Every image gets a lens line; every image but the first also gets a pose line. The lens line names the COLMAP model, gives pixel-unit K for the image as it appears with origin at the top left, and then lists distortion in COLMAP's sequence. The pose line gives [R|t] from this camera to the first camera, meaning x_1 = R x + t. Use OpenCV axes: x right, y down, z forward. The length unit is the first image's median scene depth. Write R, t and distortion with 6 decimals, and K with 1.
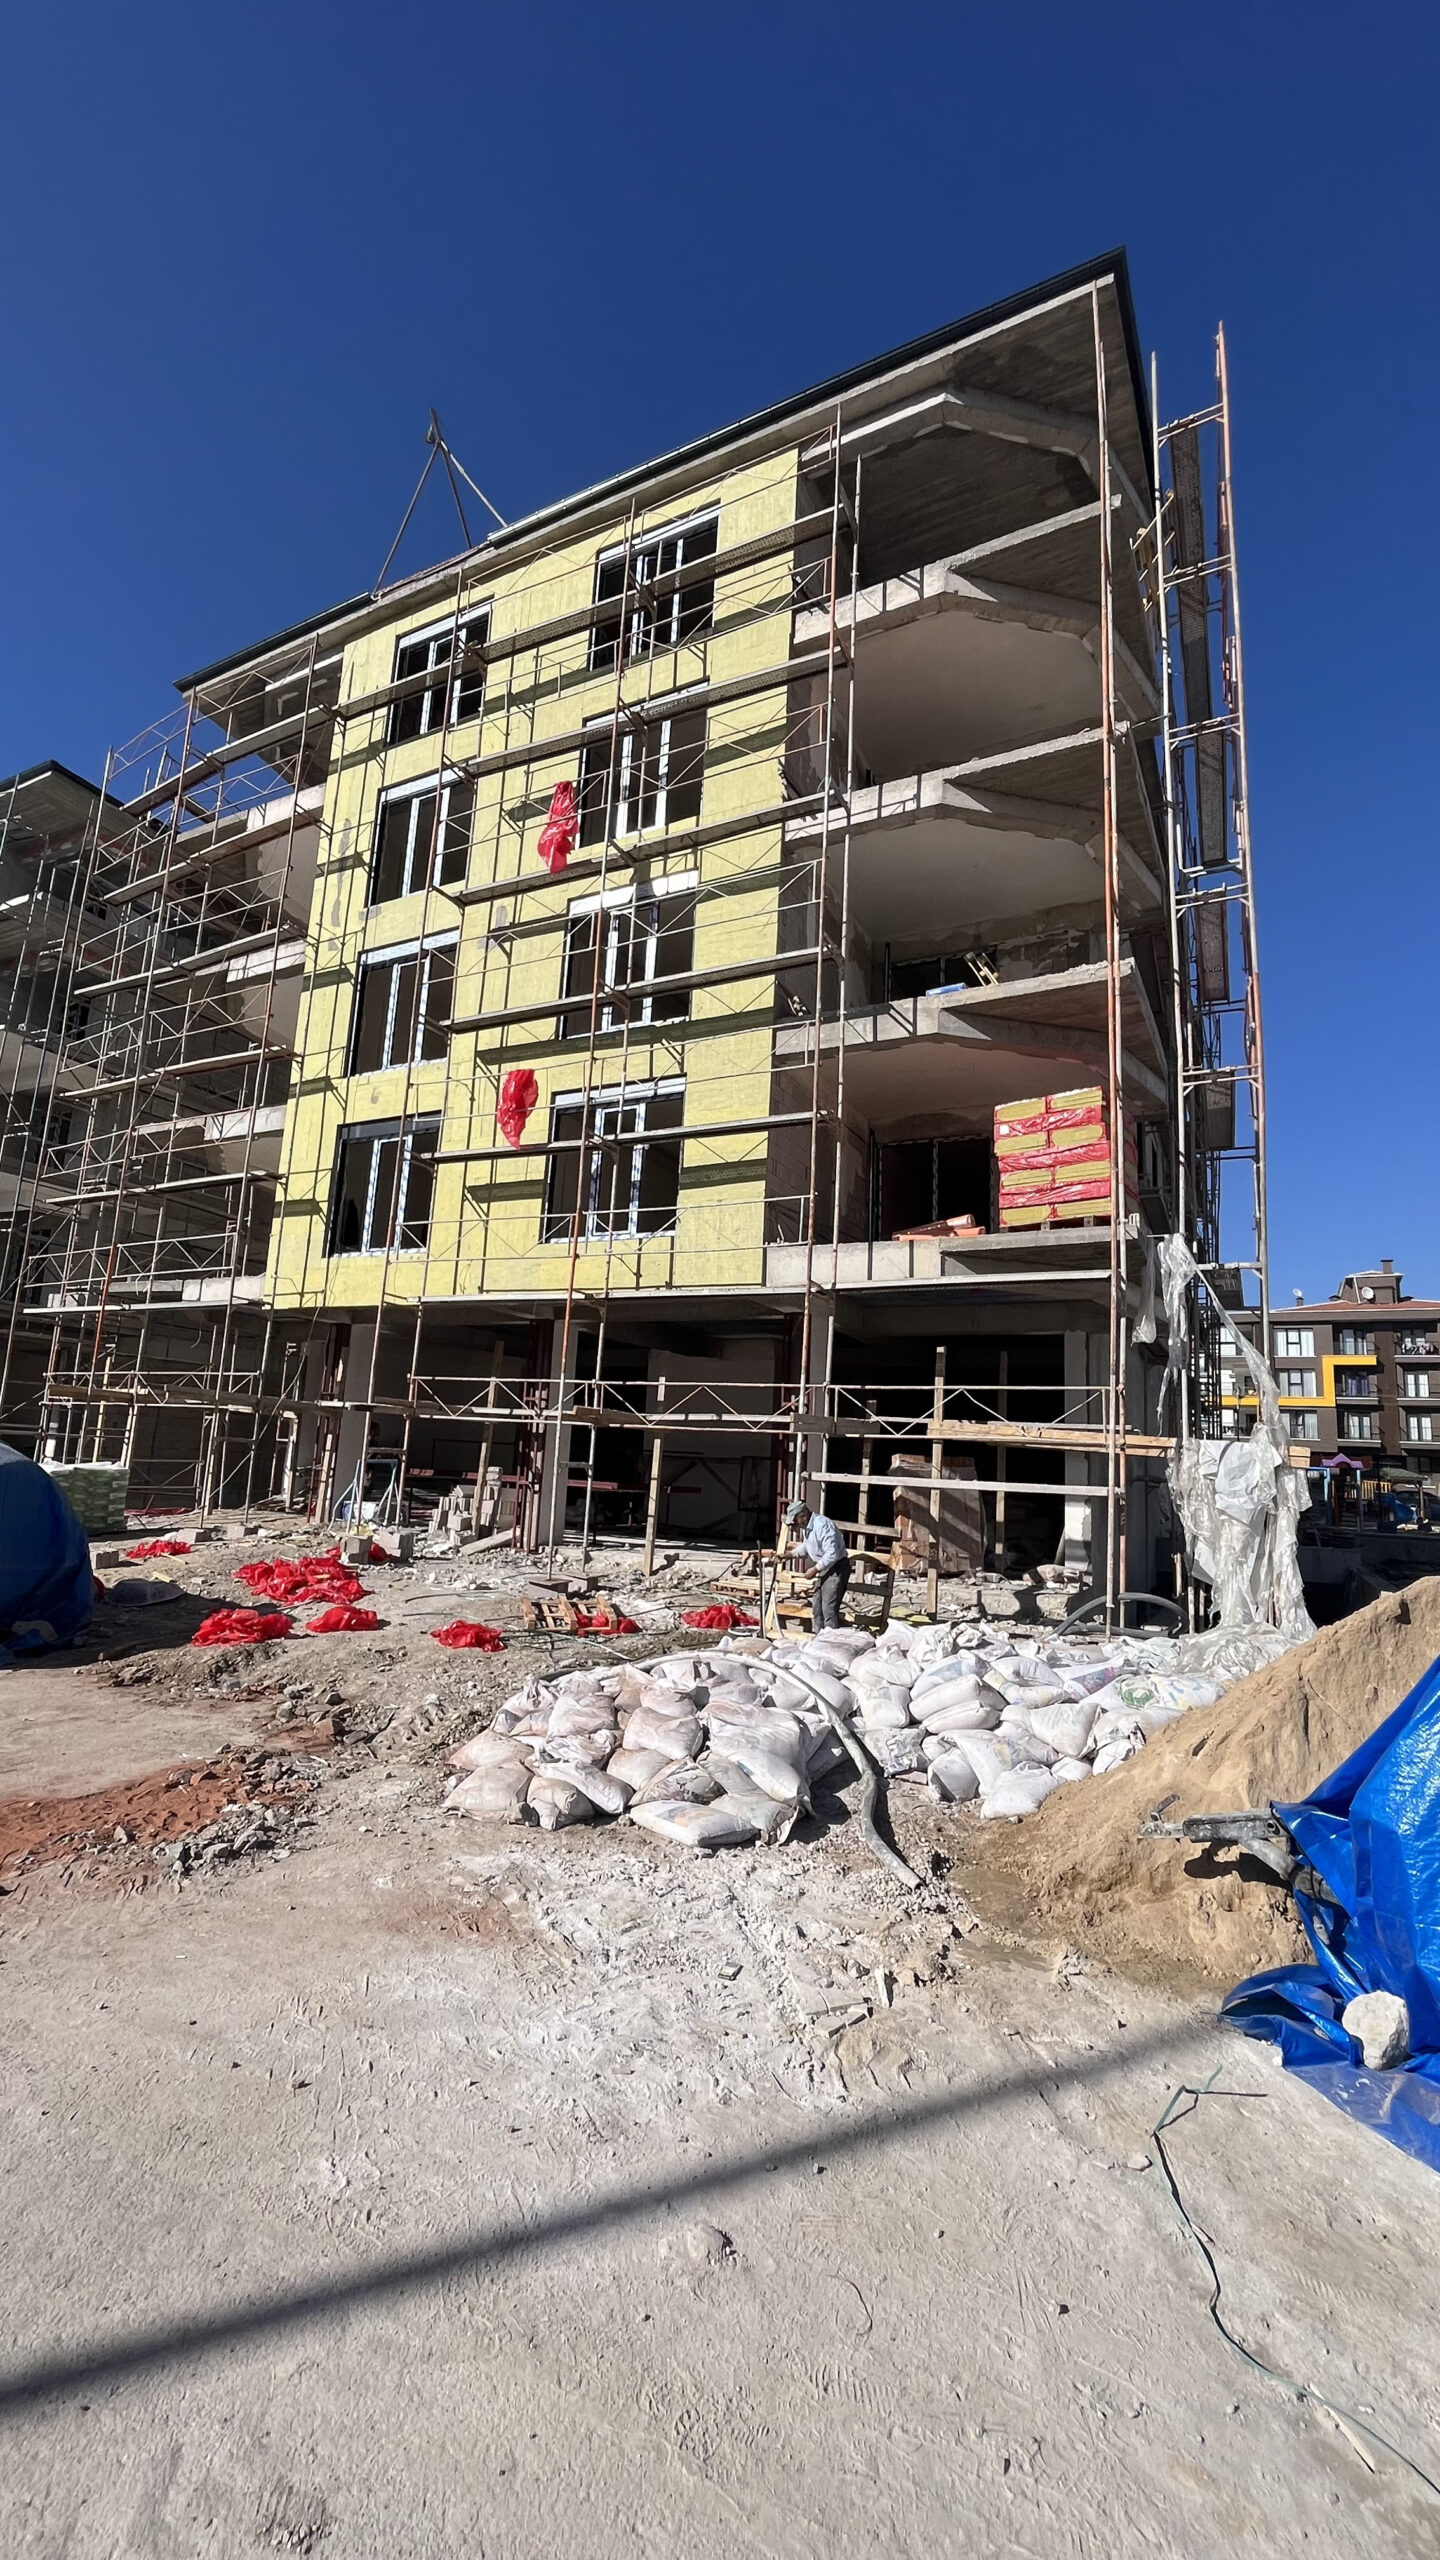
lens RADIAL K [[1040.3, 0, 720.0], [0, 1040.3, 1280.0], [0, 0, 1]] dist [-0.000205, -0.004993]
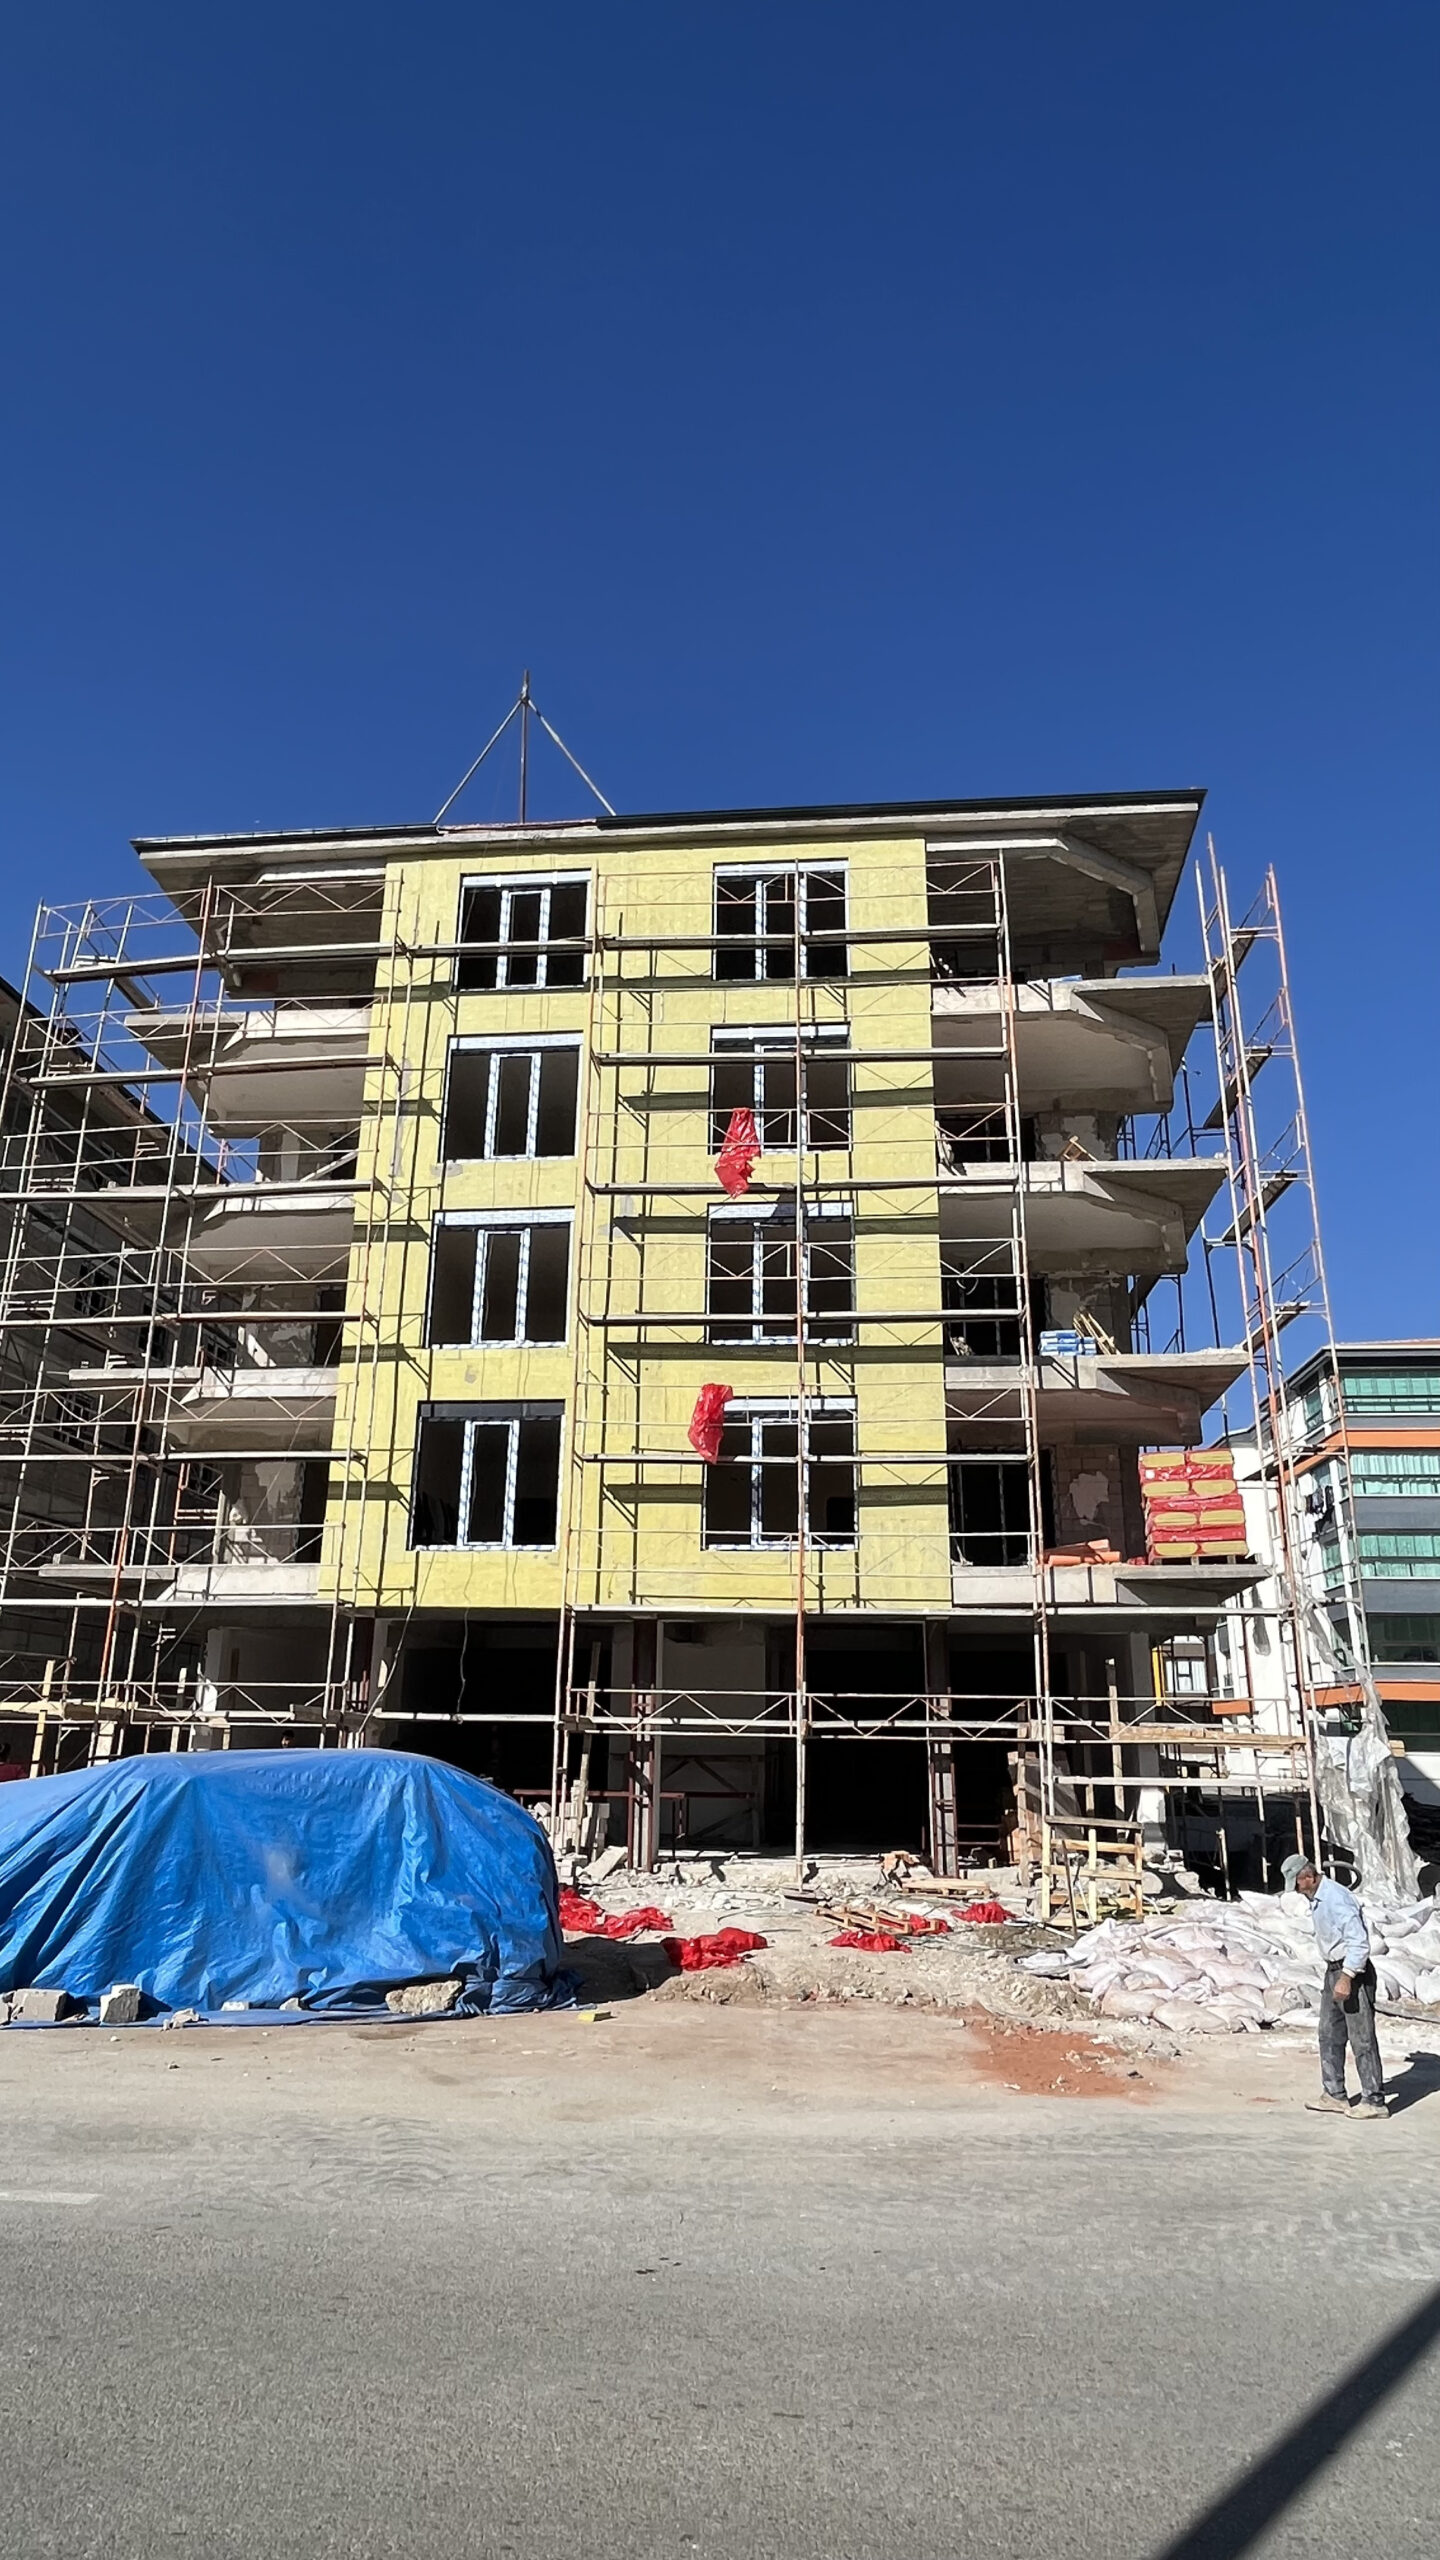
lens RADIAL K [[1420.6, 0, 720.0], [0, 1420.6, 1280.0], [0, 0, 1]] dist [-0.014382, 0.000234]
pose [[0.928864, 0.079864, 0.361710, -0.637738], [-0.032109, 0.990165, -0.136167, -0.101560], [-0.369027, 0.114866, 0.922293, -0.286447]]
